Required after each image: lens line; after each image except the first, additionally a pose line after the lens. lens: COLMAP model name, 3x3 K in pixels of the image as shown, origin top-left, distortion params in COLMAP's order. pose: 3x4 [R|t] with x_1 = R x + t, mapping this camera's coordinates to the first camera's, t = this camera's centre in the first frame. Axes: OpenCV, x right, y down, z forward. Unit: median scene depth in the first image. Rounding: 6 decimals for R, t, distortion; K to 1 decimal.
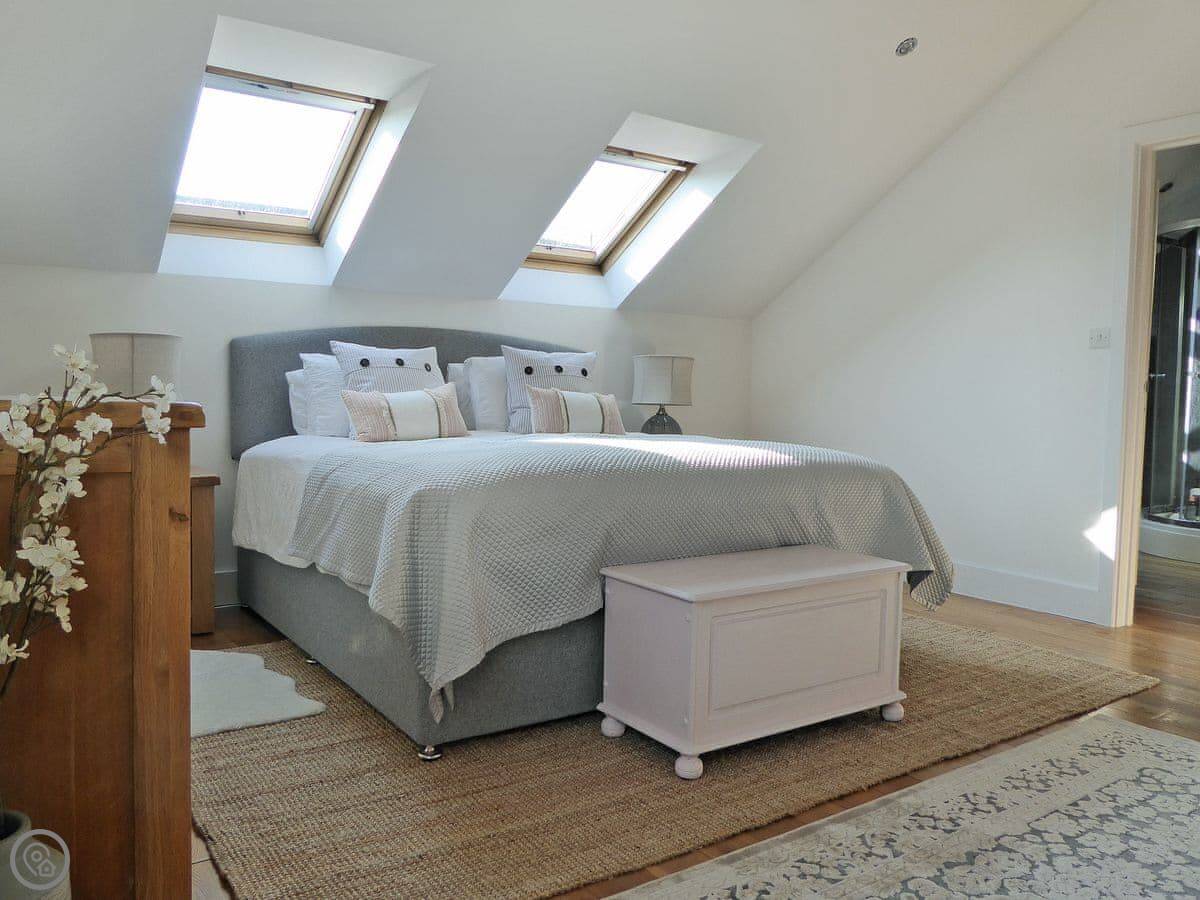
lens RADIAL K [[890.2, 0, 603.7], [0, 890.2, 448.0], [0, 0, 1]] dist [-0.044144, 0.017014]
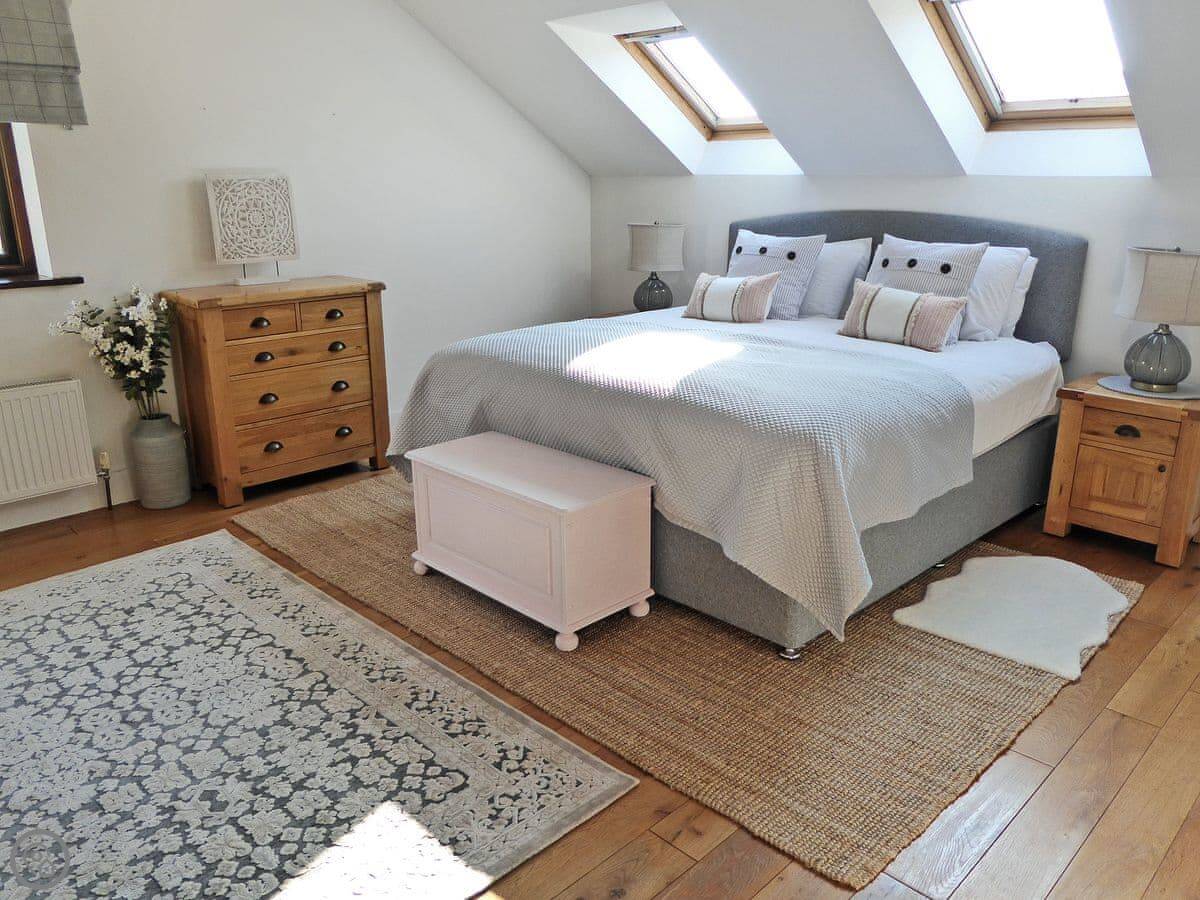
lens RADIAL K [[890.2, 0, 603.9], [0, 890.2, 450.6], [0, 0, 1]] dist [-0.044144, 0.017014]
pose [[0.208185, 0.248522, -0.945989, 1.556610], [-0.073384, 0.968424, 0.238266, -0.193057], [0.975333, 0.019817, 0.219849, 1.029899]]
